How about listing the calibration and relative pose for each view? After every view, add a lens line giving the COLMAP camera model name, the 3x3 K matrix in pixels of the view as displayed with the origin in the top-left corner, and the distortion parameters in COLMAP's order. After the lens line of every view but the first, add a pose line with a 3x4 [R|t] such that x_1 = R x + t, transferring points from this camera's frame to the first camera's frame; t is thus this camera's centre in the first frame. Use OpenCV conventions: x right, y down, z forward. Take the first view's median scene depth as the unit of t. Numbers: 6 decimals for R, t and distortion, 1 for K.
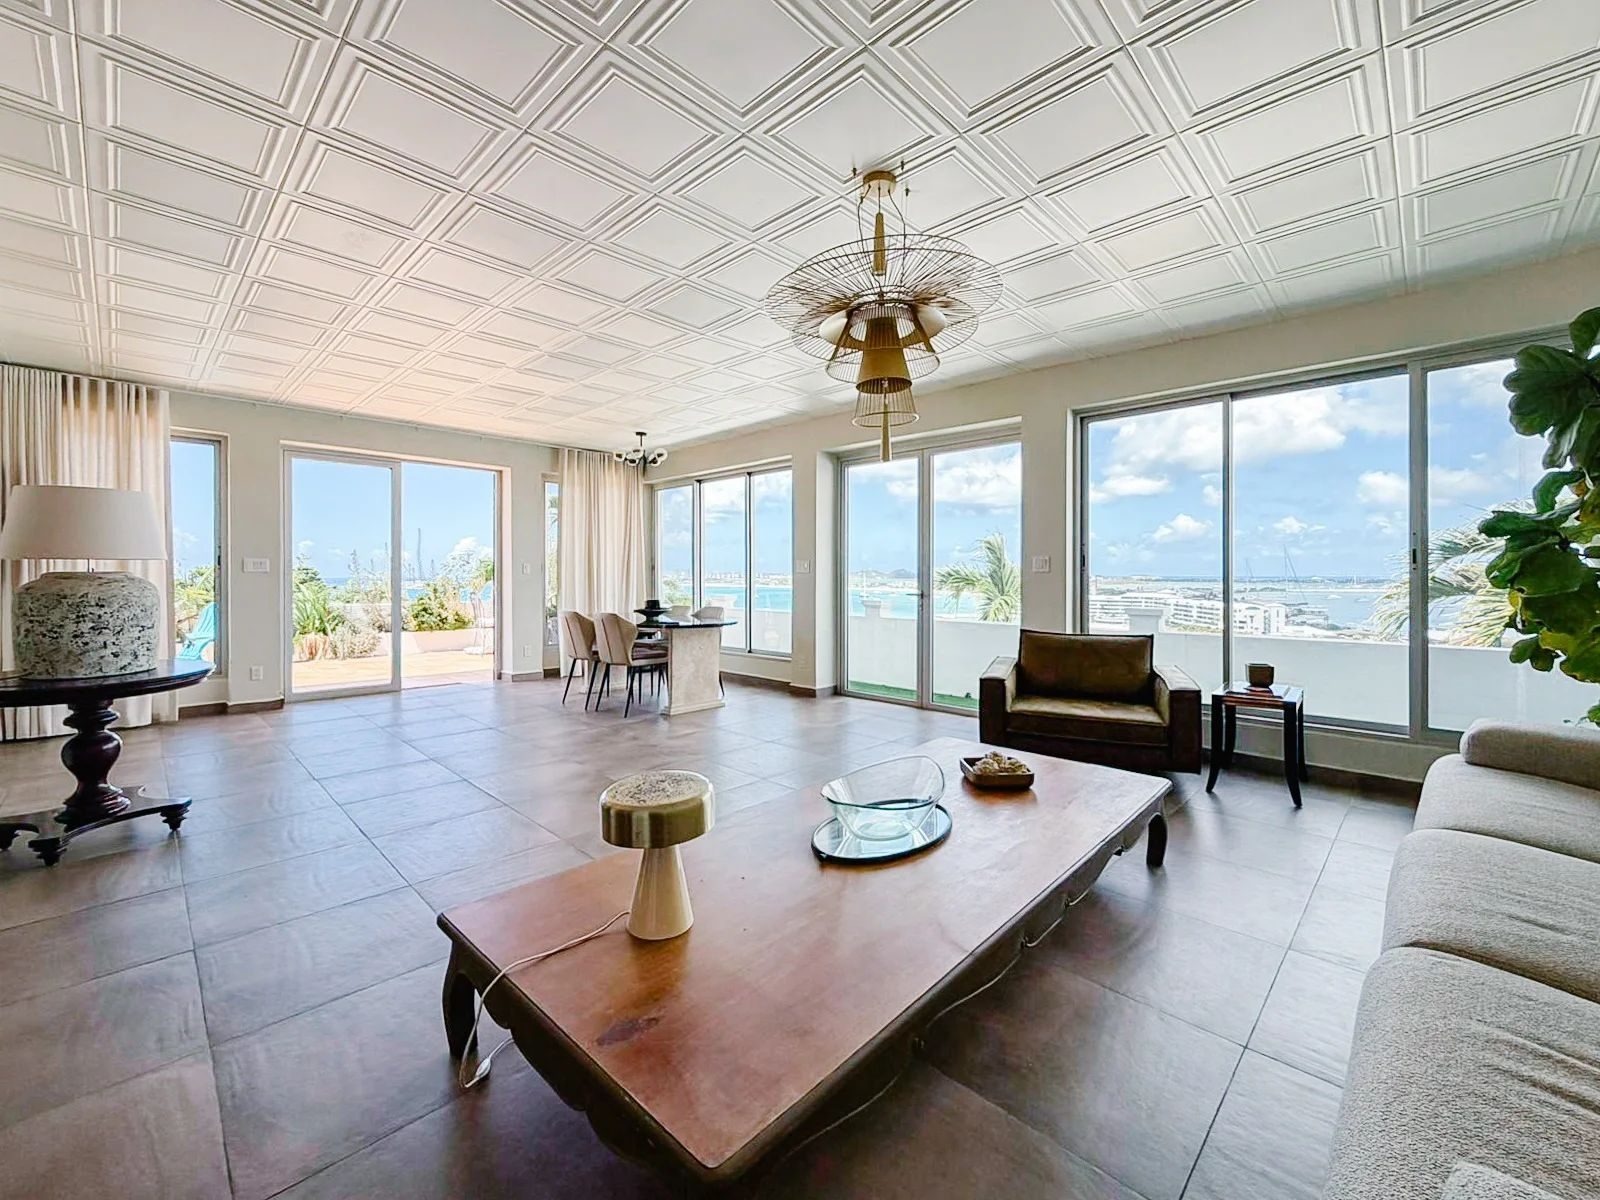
lens RADIAL K [[667.0, 0, 795.1], [0, 667.0, 568.7], [0, 0, 1]] dist [0.000301, 0.000457]
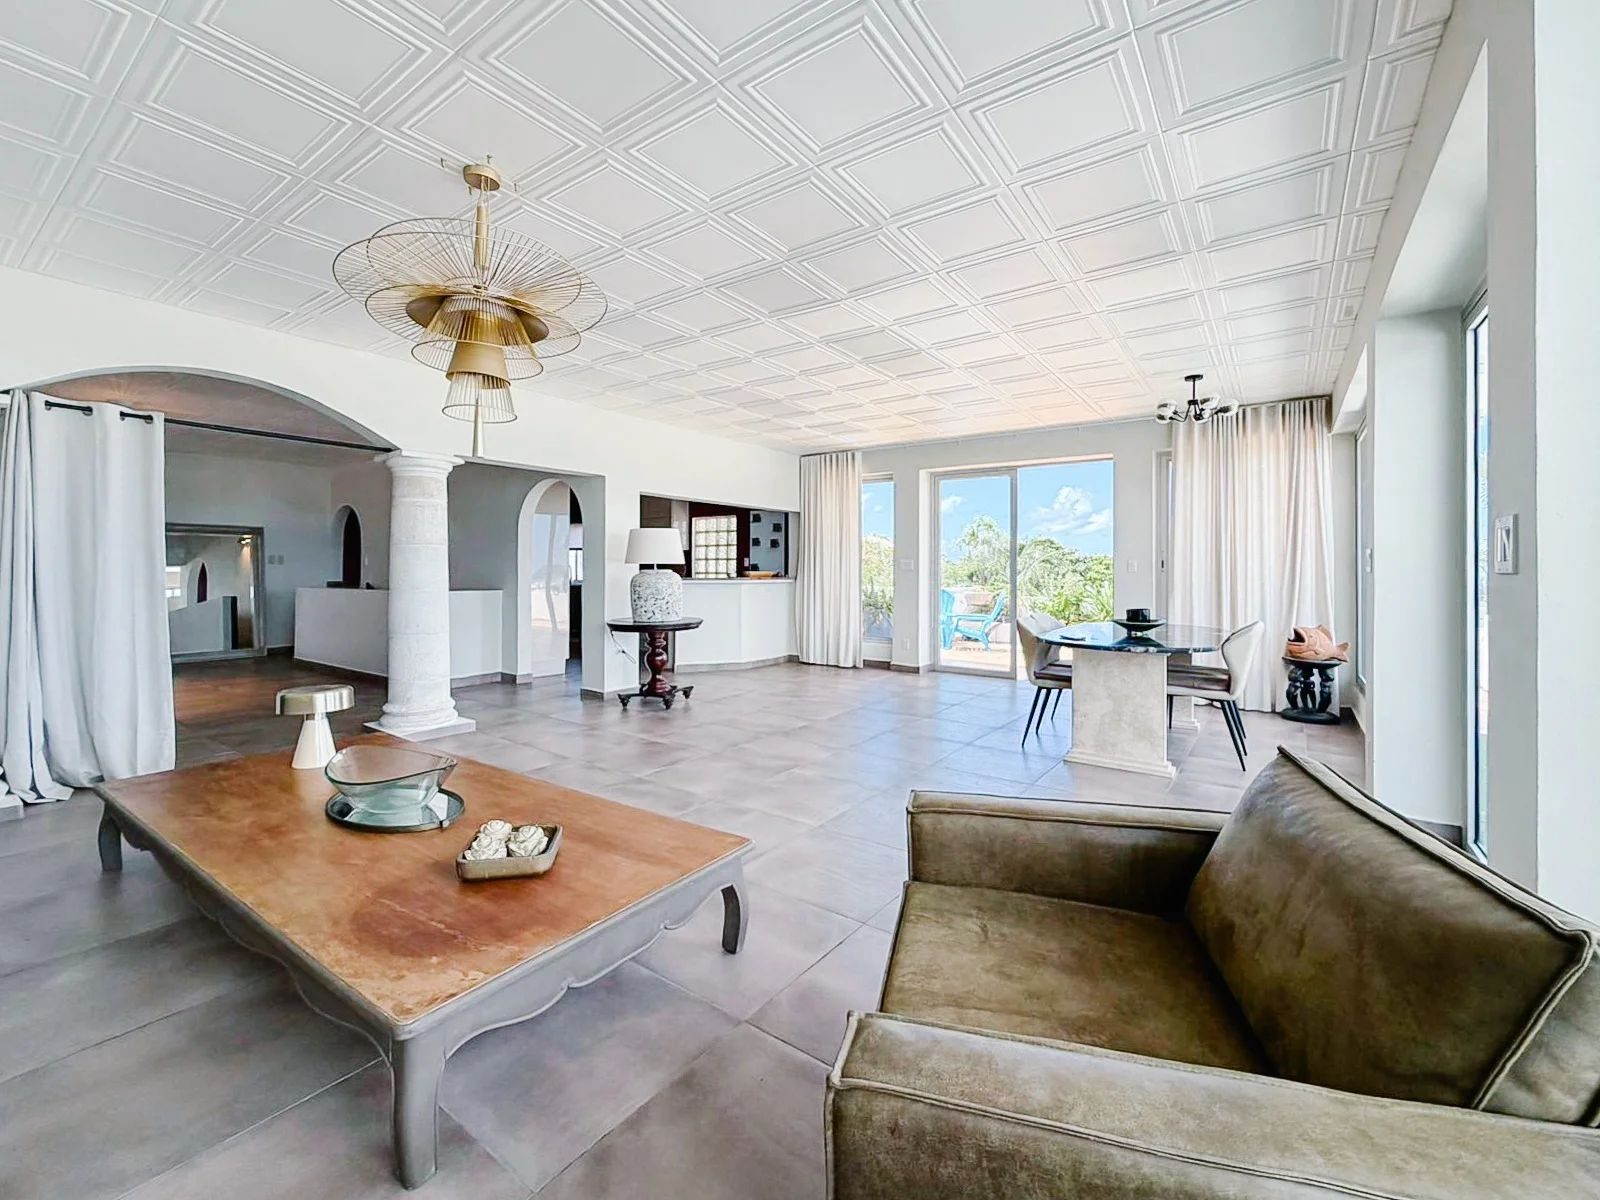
lens RADIAL K [[667.0, 0, 795.1], [0, 667.0, 568.7], [0, 0, 1]] dist [0.000301, 0.000457]
pose [[0.155087, 0.000551, -0.987901, 0.504972], [0.006607, 0.999977, 0.001595, -0.001684], [0.987879, -0.006775, 0.155080, 0.565434]]
